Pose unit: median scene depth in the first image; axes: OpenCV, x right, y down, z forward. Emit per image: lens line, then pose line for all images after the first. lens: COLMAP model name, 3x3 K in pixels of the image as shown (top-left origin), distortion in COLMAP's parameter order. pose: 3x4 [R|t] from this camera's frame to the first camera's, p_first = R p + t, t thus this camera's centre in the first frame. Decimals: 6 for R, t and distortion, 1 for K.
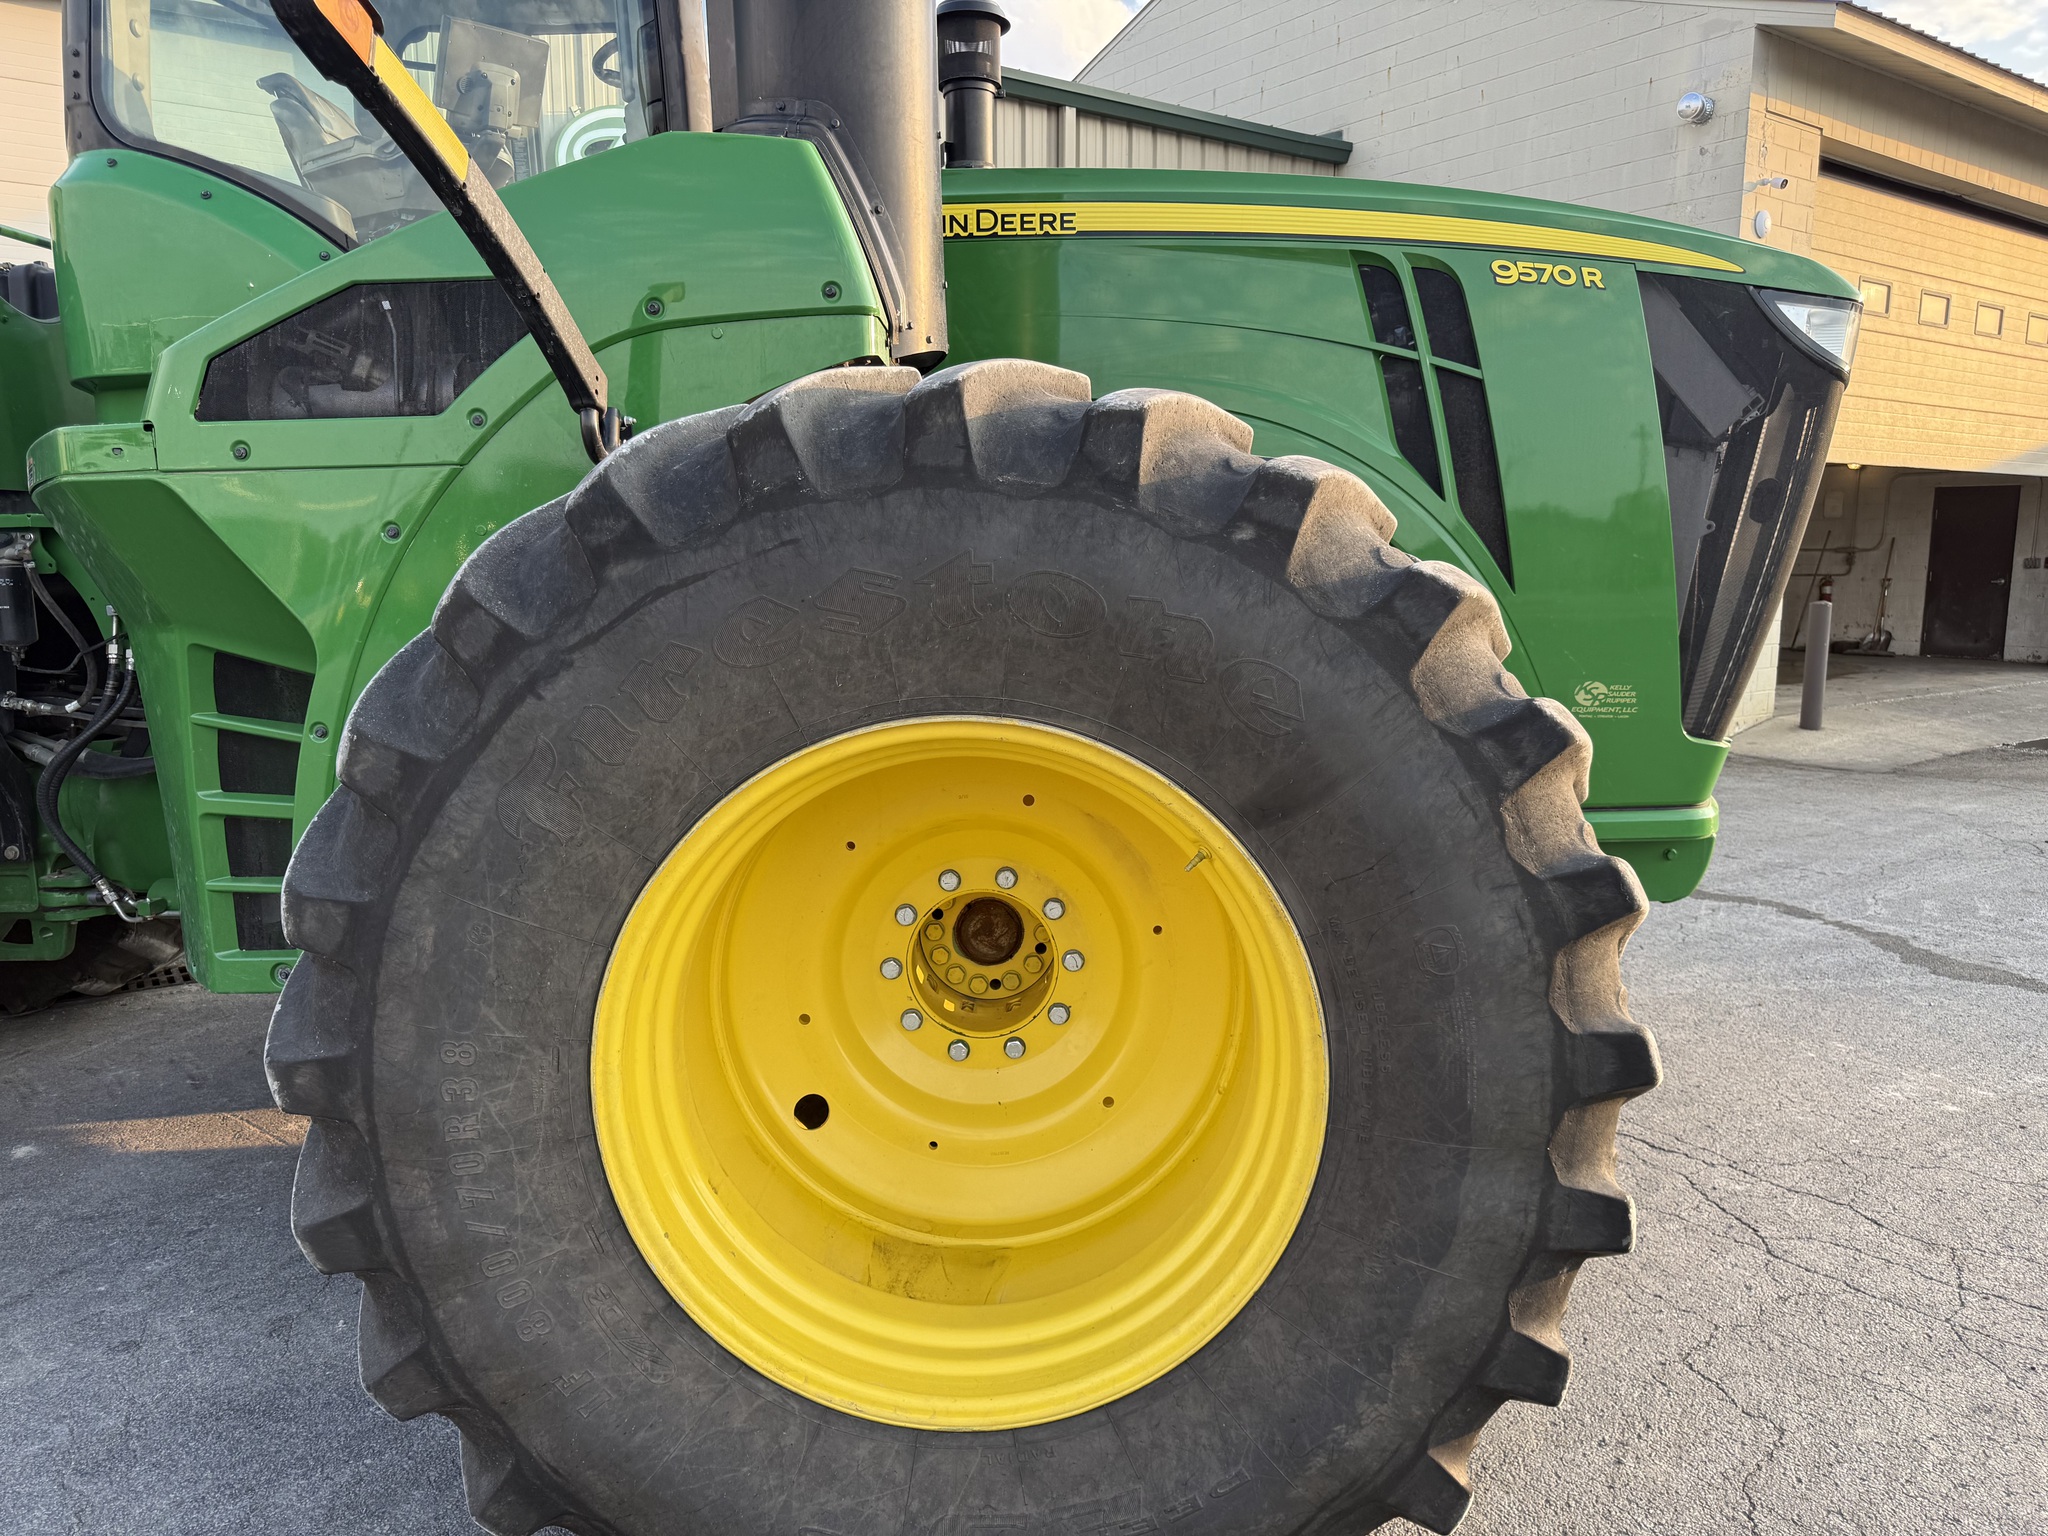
lens RADIAL K [[1475.4, 0, 1024.0], [0, 1475.4, 768.0], [0, 0, 1]] dist [0.082665, -0.099932]
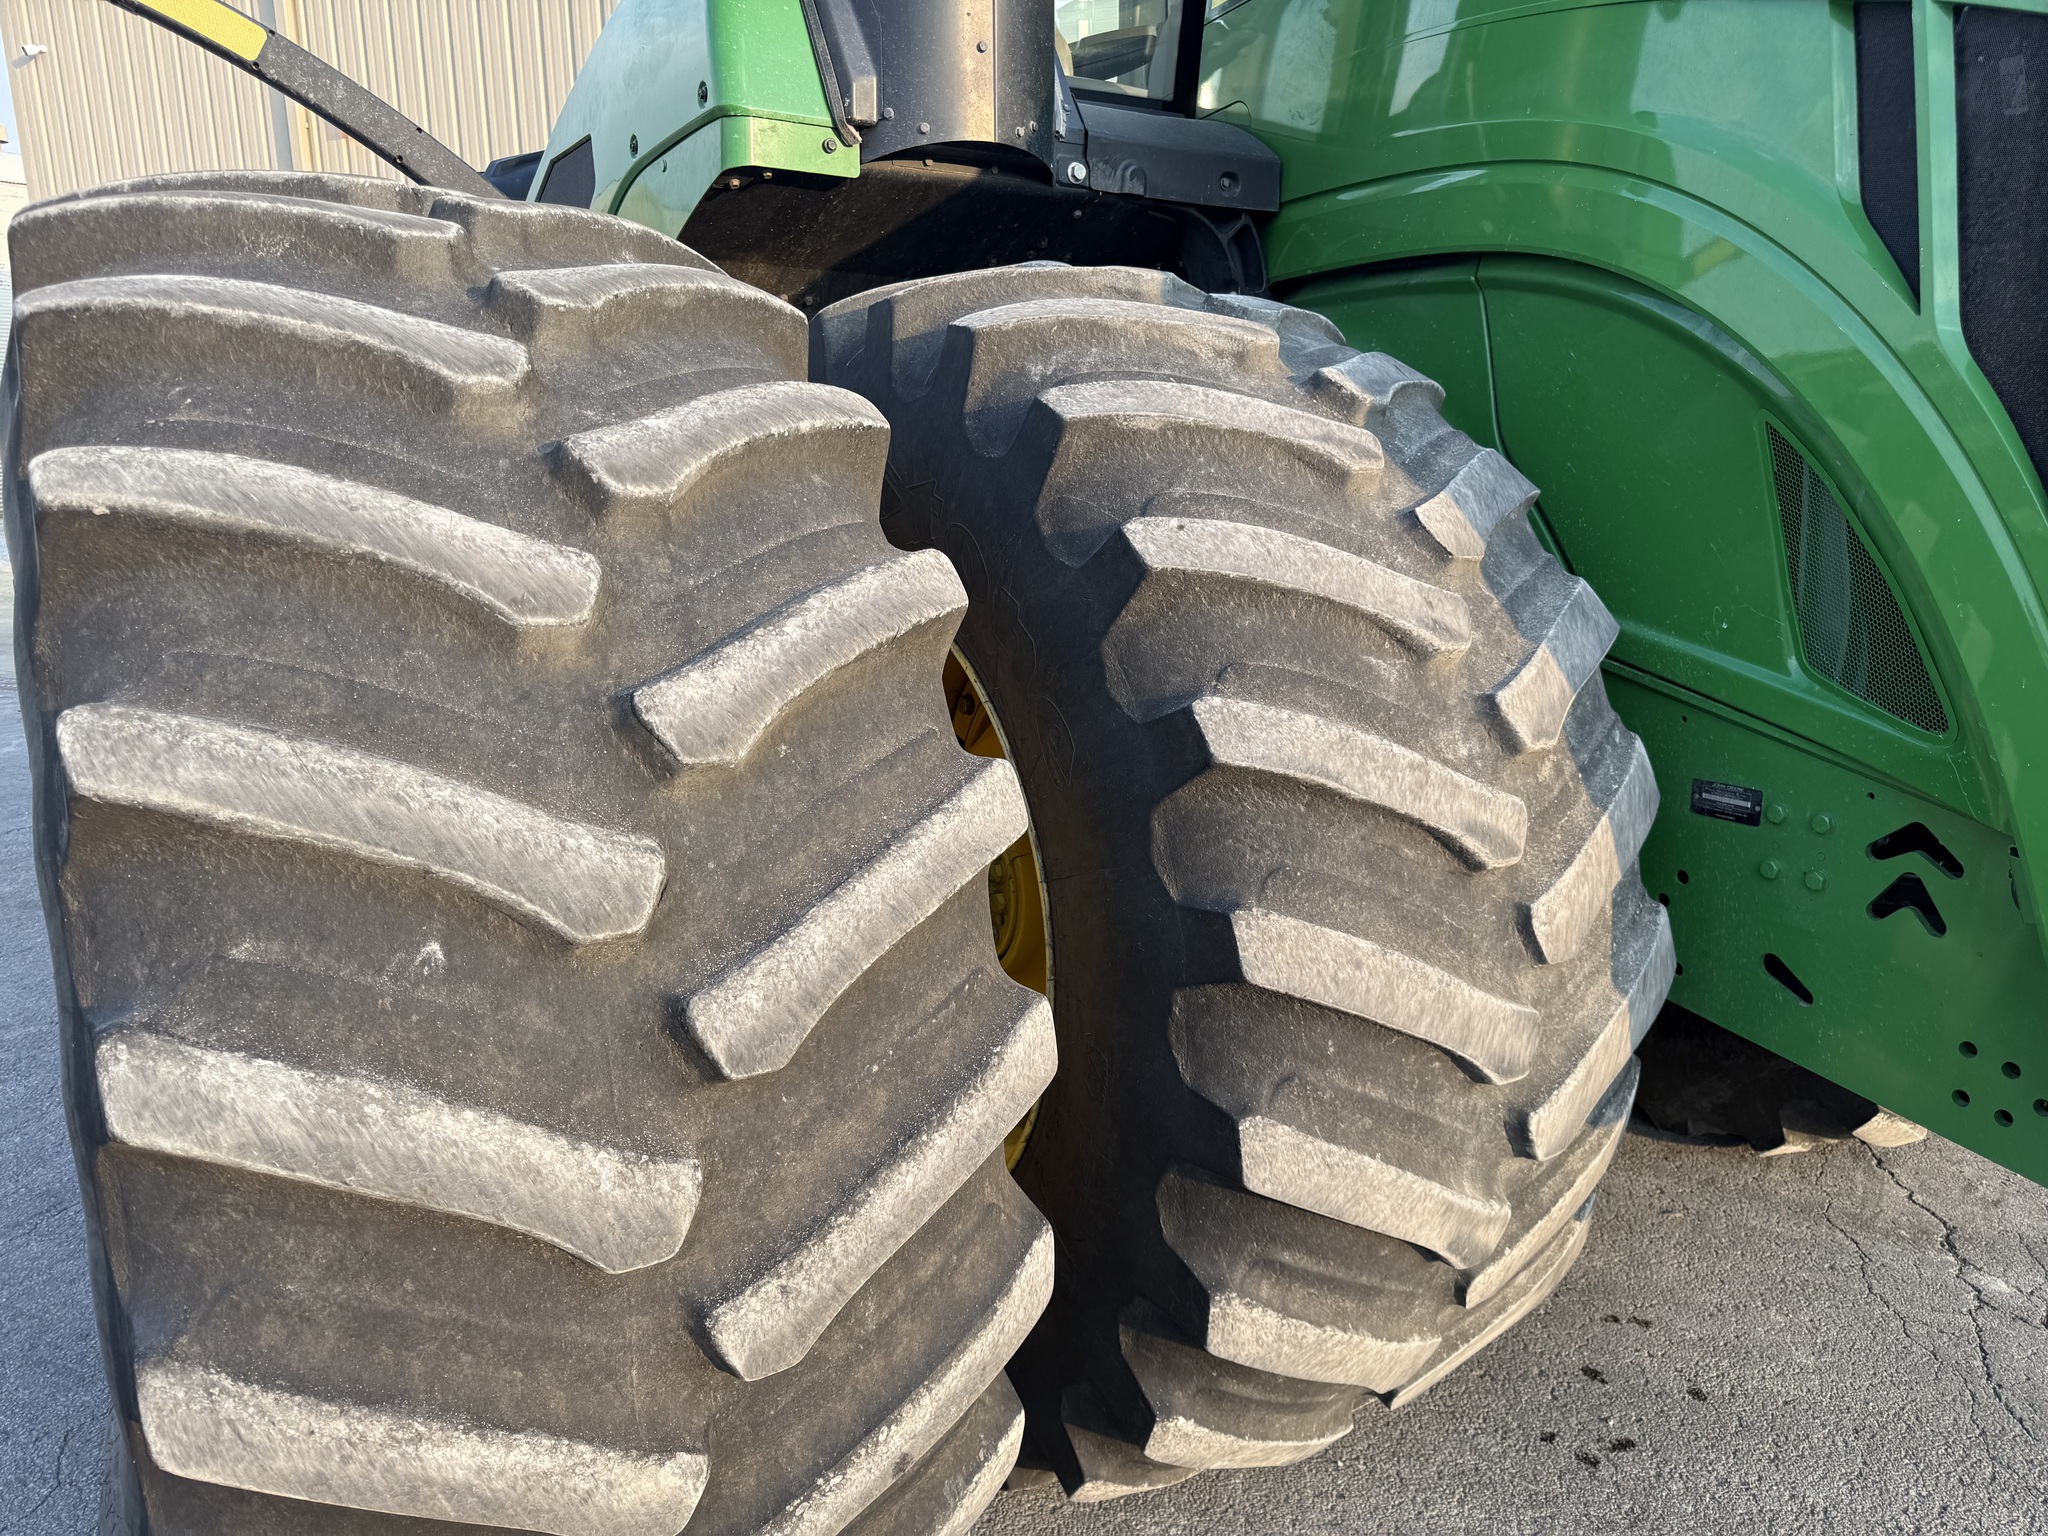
lens RADIAL K [[1460.9, 0, 1024.0], [0, 1460.9, 768.0], [0, 0, 1]] dist [0.075196, -0.113360]
pose [[0.554577, 0.199845, -0.807779, 0.912726], [-0.119626, 0.979797, 0.160273, -0.142383], [0.823489, 0.007747, 0.567279, 0.902741]]
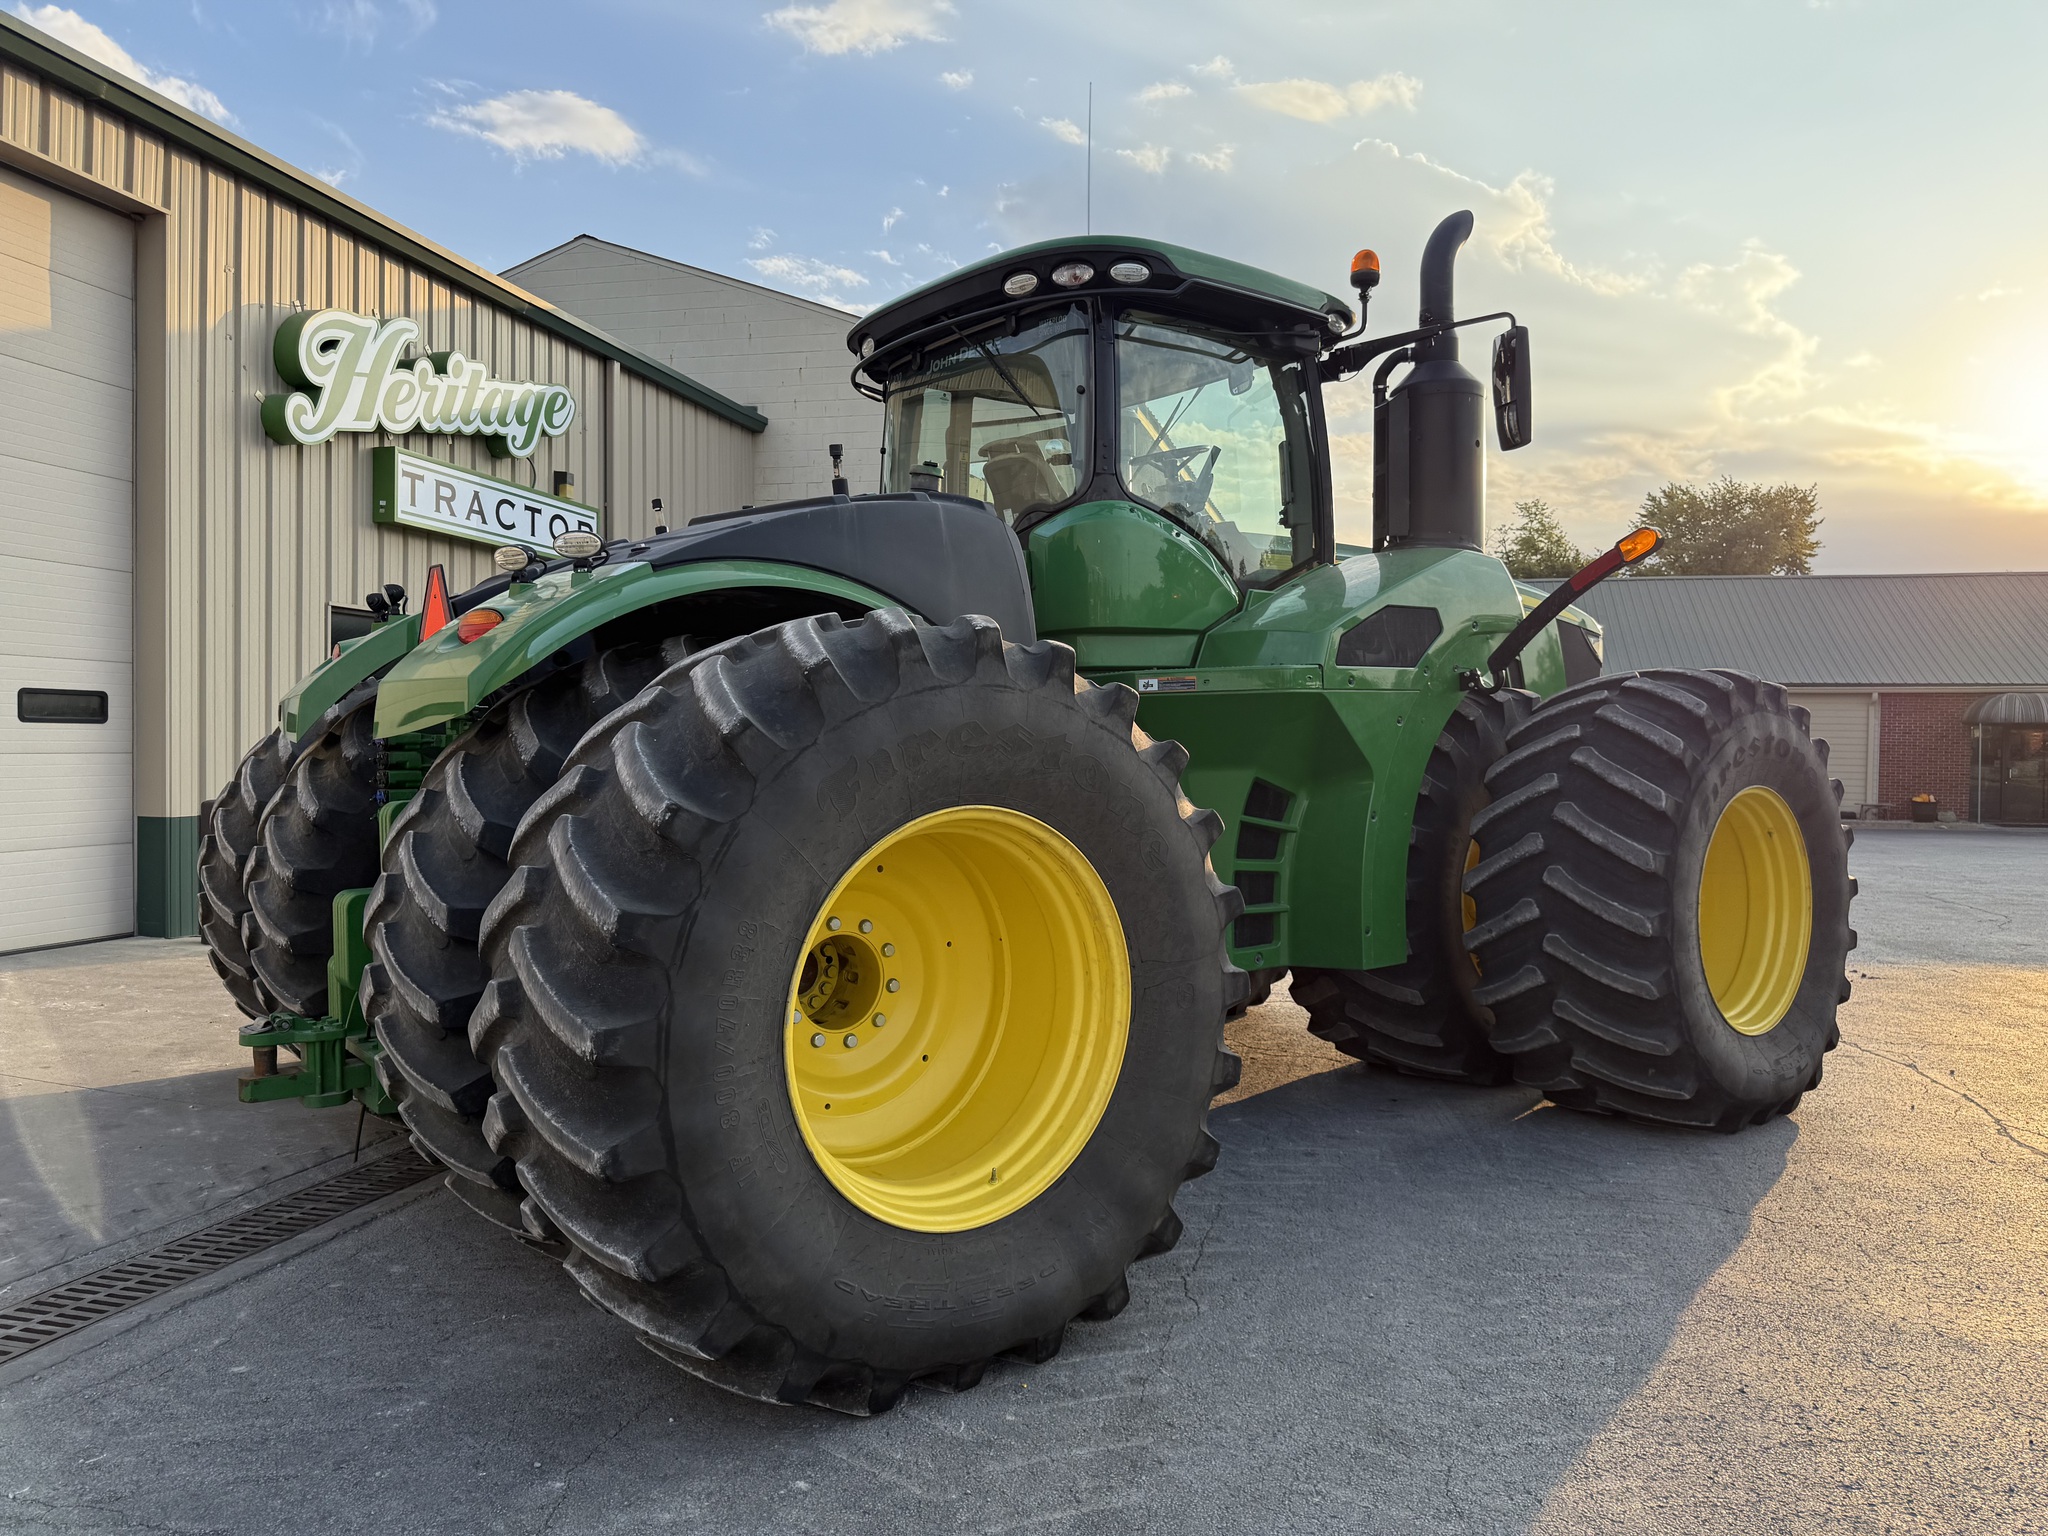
lens RADIAL K [[1441.6, 0, 1004.6], [0, 1441.6, 758.2], [0, 0, 1]] dist [0.117514, -0.152006]
pose [[0.756440, 0.000717, 0.654063, -2.959476], [0.082688, 0.991871, -0.096717, 0.068956], [-0.648816, 0.127244, 0.750231, -0.237807]]
